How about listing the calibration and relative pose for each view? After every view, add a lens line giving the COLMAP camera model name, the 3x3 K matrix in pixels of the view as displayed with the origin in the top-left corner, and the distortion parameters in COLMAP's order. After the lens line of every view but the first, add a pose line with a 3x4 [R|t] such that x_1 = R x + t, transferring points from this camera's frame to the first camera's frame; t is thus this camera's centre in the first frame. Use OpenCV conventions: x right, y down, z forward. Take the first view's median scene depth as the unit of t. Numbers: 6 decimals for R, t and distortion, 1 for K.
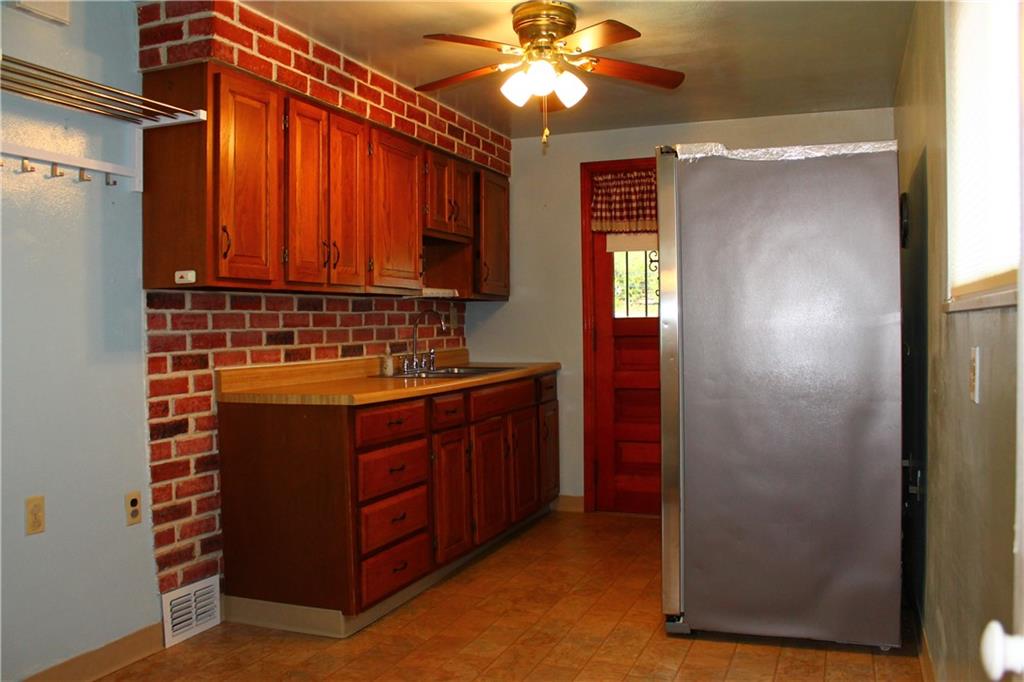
lens RADIAL K [[862.2, 0, 512.0], [0, 862.2, 341.0], [0, 0, 1]] dist [-0.166004, 0.153337]
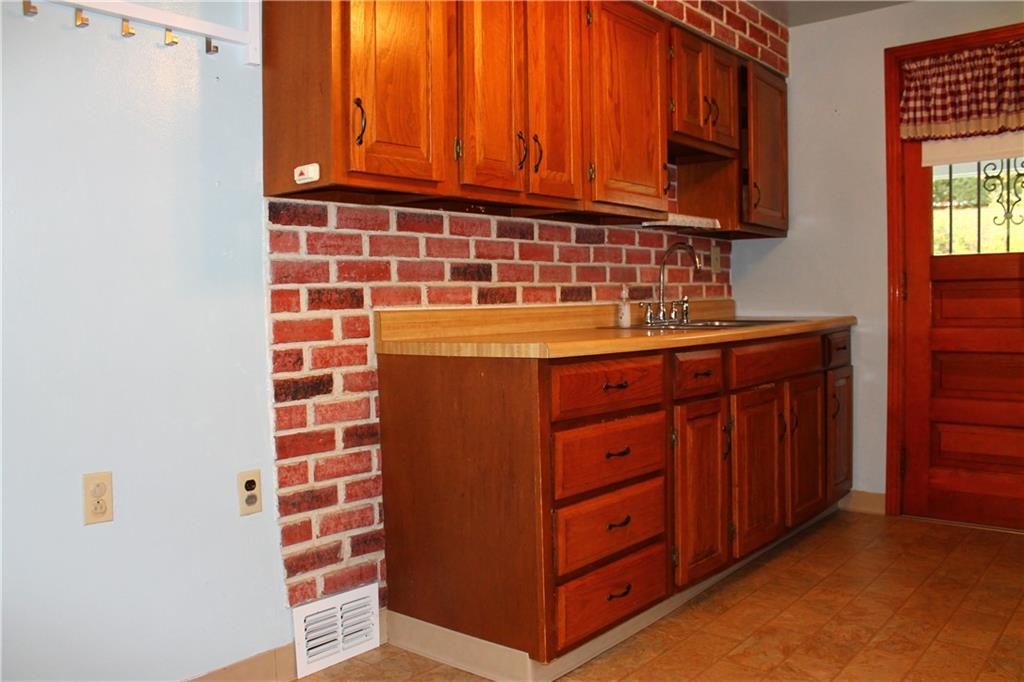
lens RADIAL K [[862.2, 0, 512.0], [0, 862.2, 341.0], [0, 0, 1]] dist [-0.166004, 0.153337]
pose [[0.949248, 0.010263, -0.314360, 0.002332], [0.000076, 0.999460, 0.032861, 0.031779], [0.314528, -0.031217, 0.948735, 0.282375]]
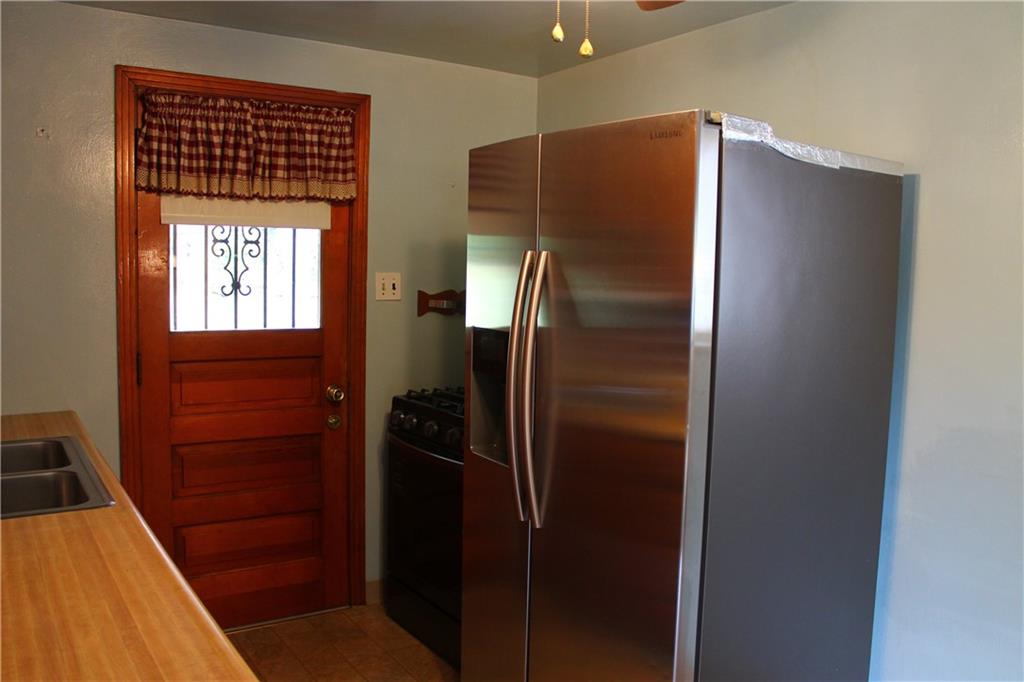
lens RADIAL K [[862.2, 0, 512.0], [0, 862.2, 341.0], [0, 0, 1]] dist [-0.166004, 0.153337]
pose [[0.574319, -0.042611, 0.817522, -0.322416], [-0.014338, 0.997968, 0.062089, -0.084825], [-0.818506, -0.047381, 0.572541, 0.631183]]
